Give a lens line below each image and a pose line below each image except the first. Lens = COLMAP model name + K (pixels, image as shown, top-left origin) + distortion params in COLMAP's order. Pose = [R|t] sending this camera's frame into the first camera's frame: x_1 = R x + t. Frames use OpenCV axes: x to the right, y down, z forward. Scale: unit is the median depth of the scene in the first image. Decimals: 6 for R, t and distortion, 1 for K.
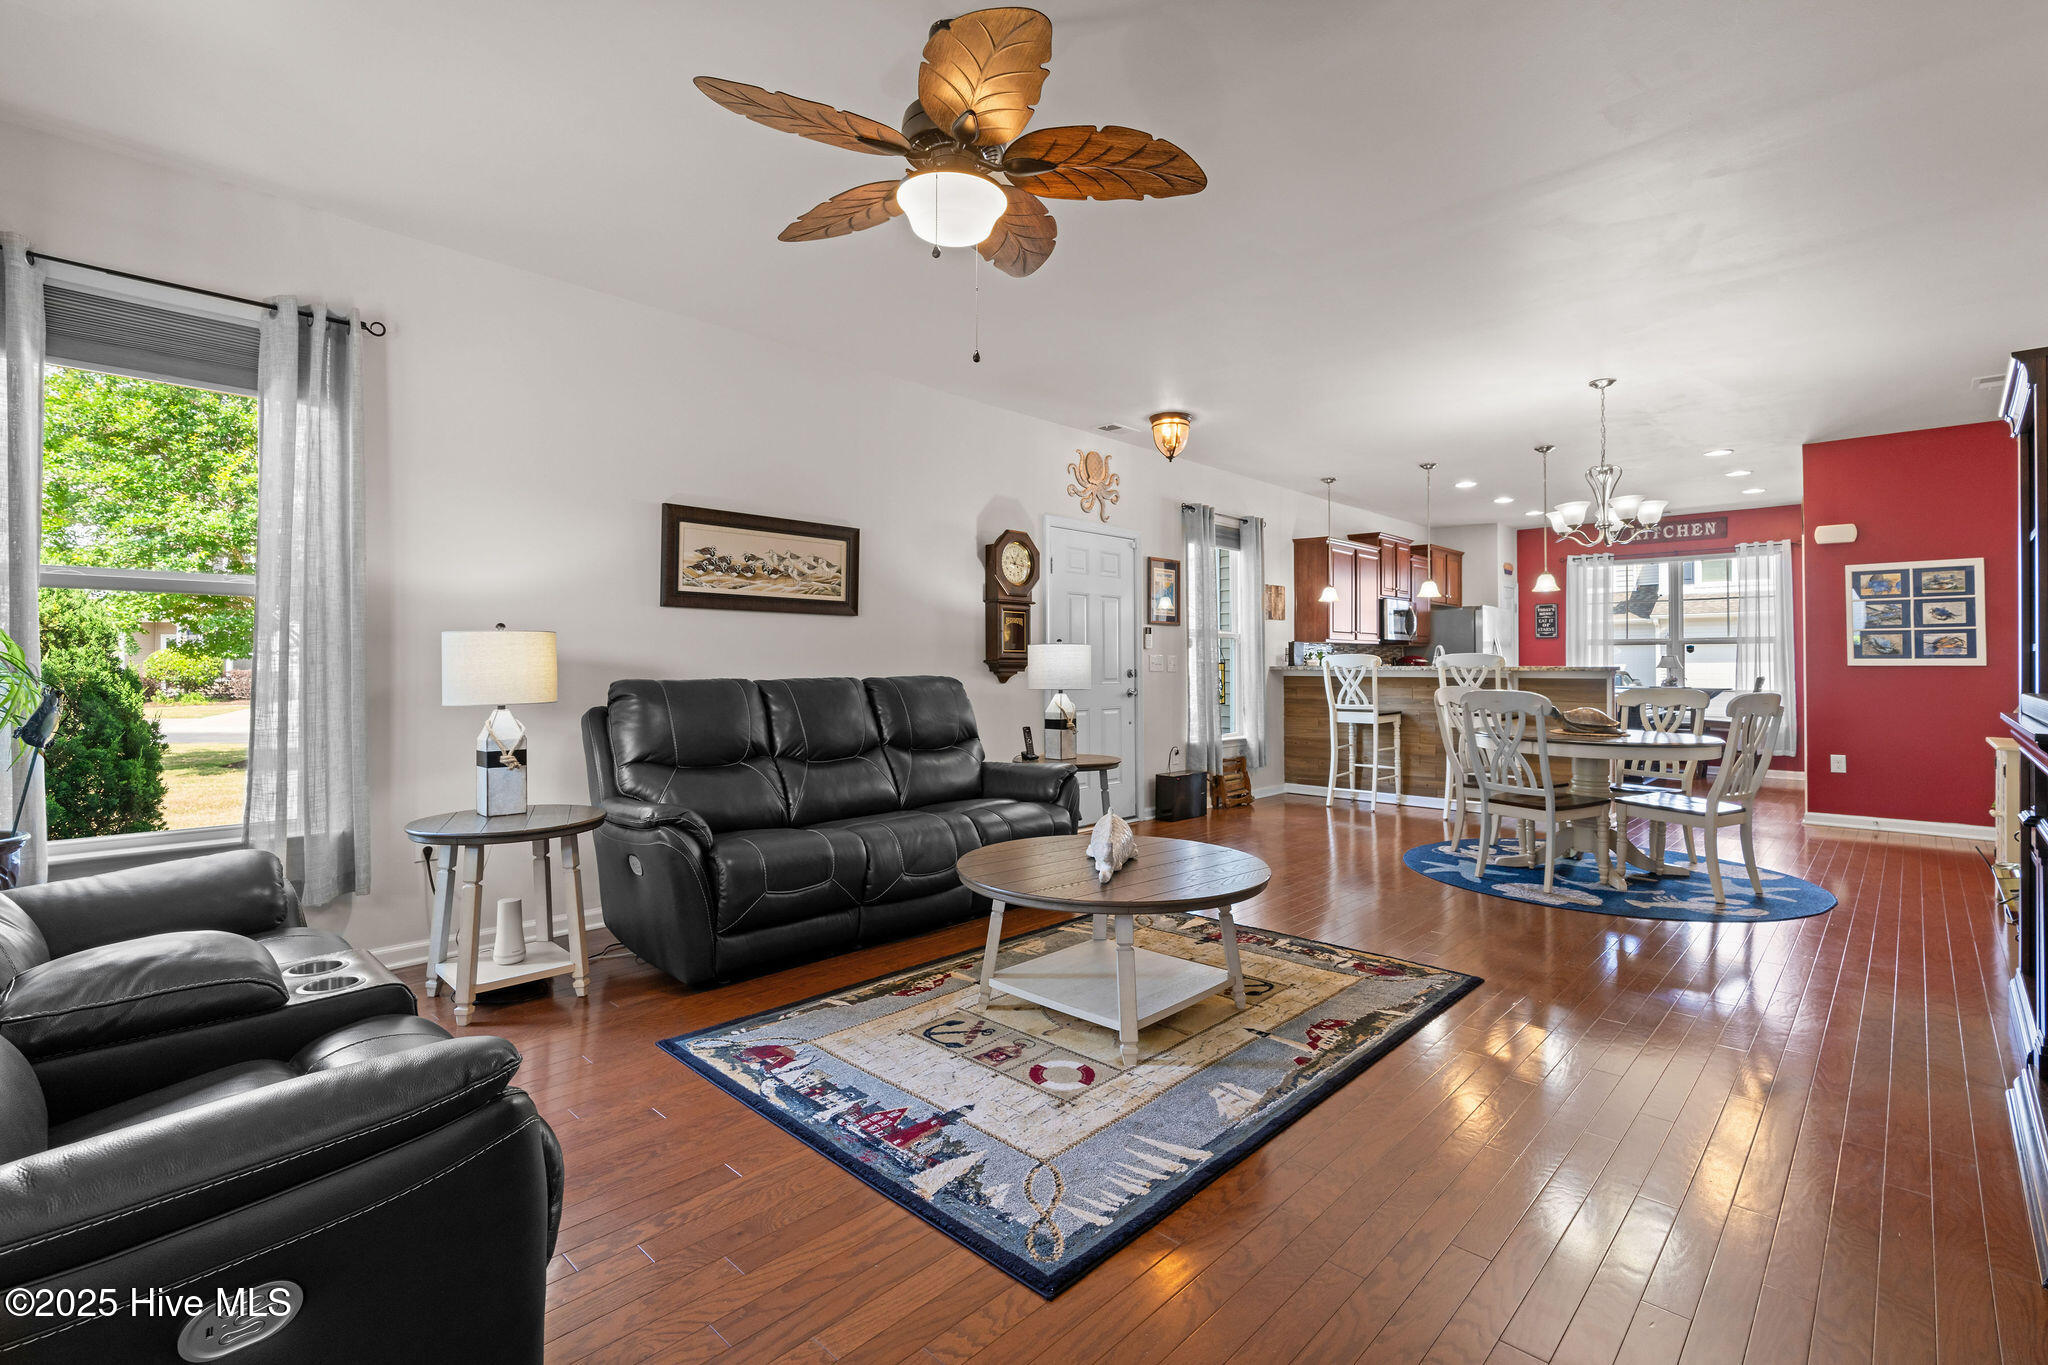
lens RADIAL K [[923.9, 0, 1028.4], [0, 923.9, 656.0], [0, 0, 1]] dist [-0.007446, 0.002121]
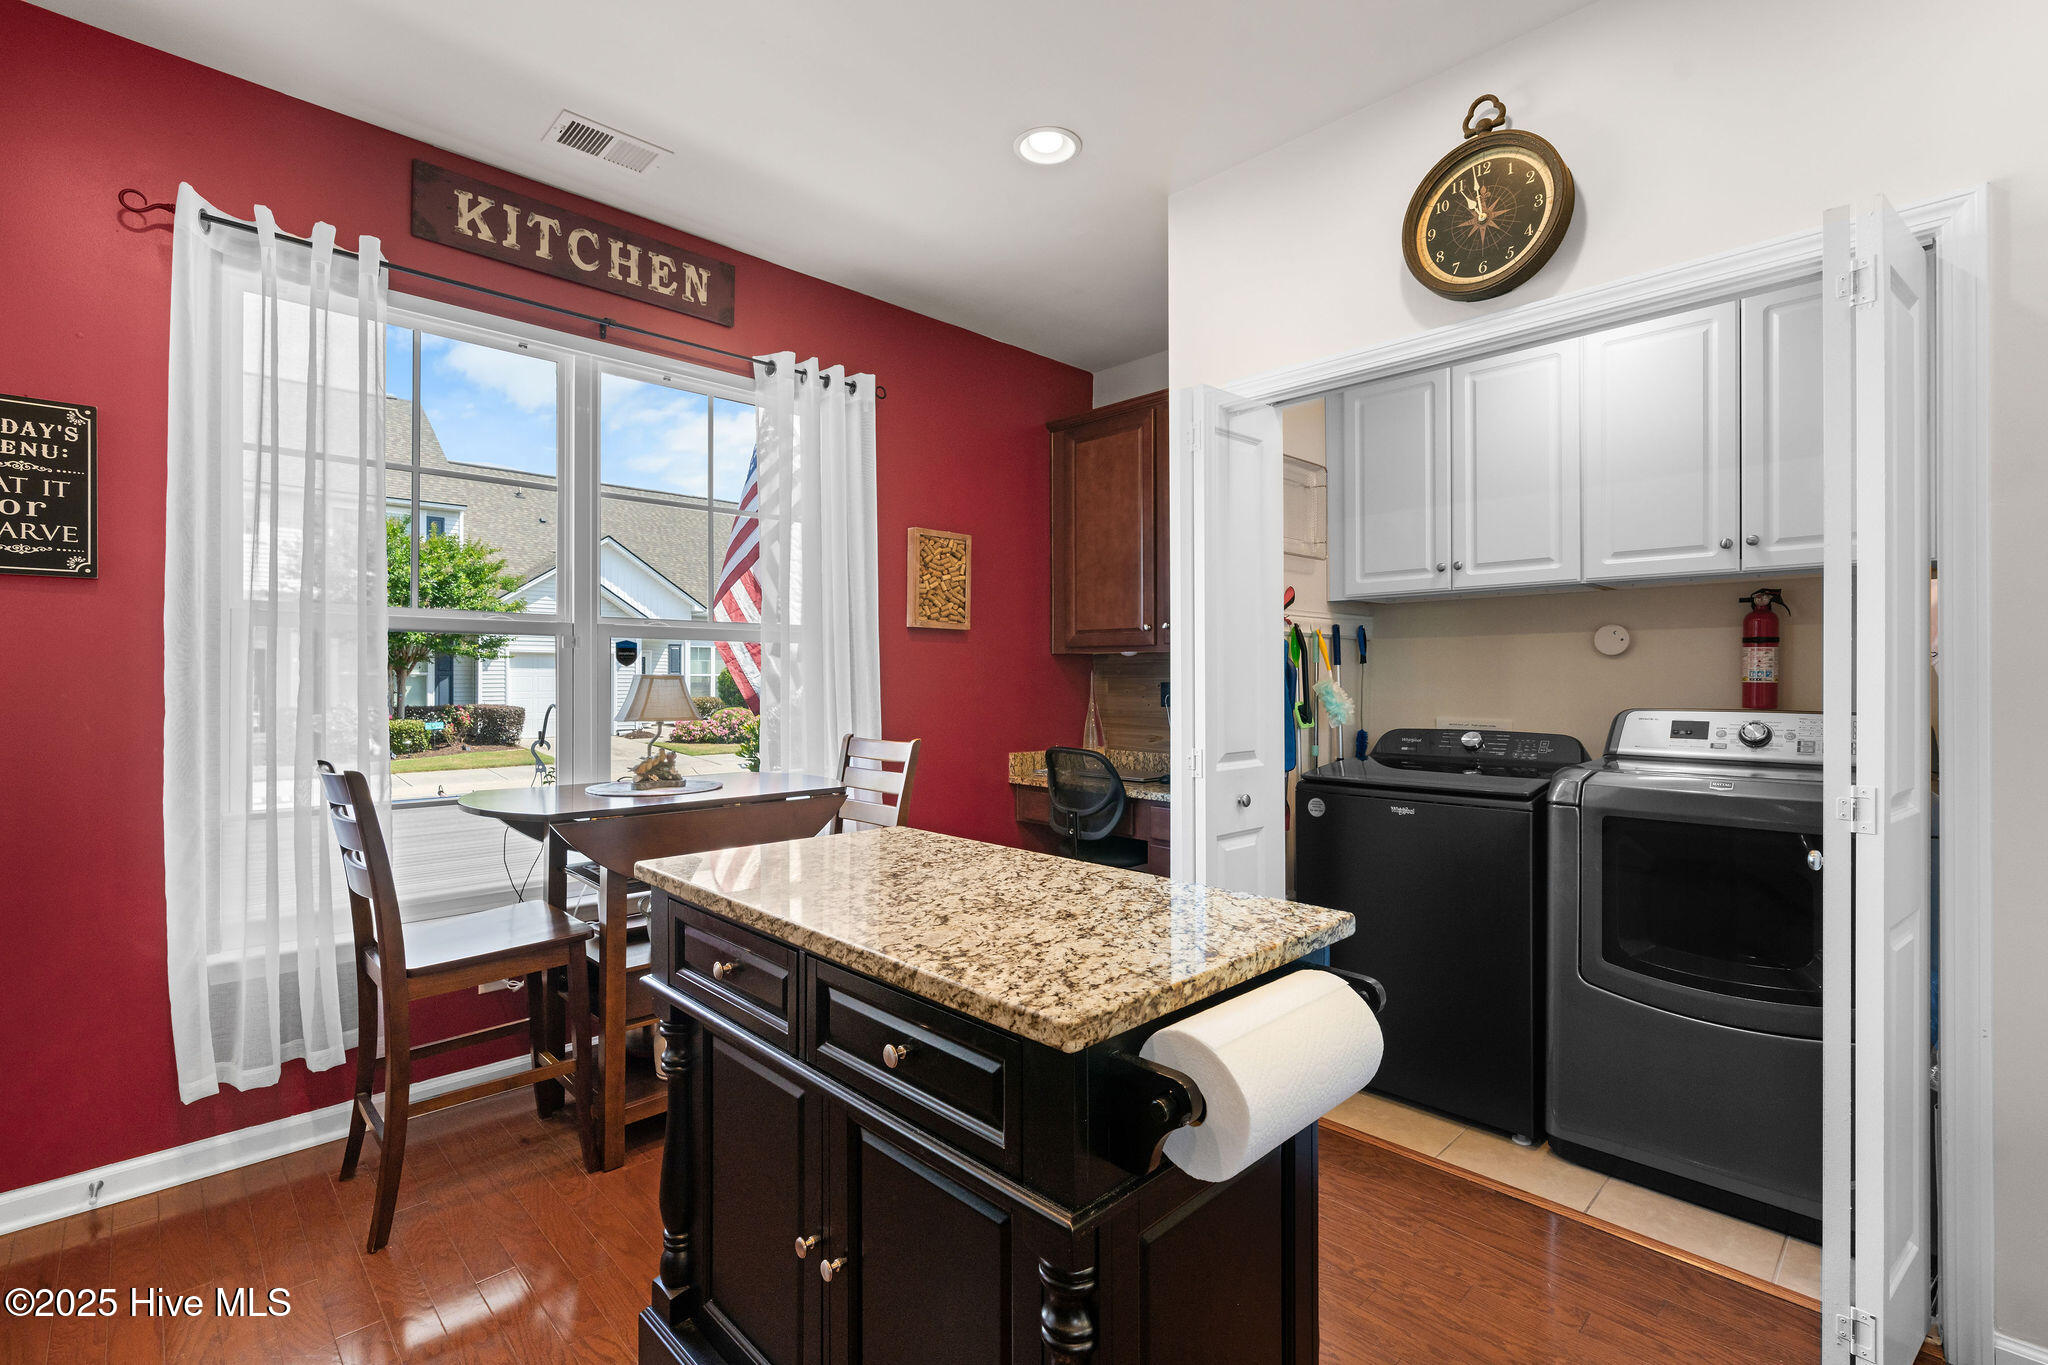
lens RADIAL K [[923.9, 0, 1031.0], [0, 923.9, 671.6], [0, 0, 1]] dist [-0.007446, 0.002121]
pose [[0.031259, 0.009876, 0.999463, 1.277436], [-0.006927, 0.999929, -0.009664, 0.001606], [-0.999487, -0.006622, 0.031325, 2.648043]]
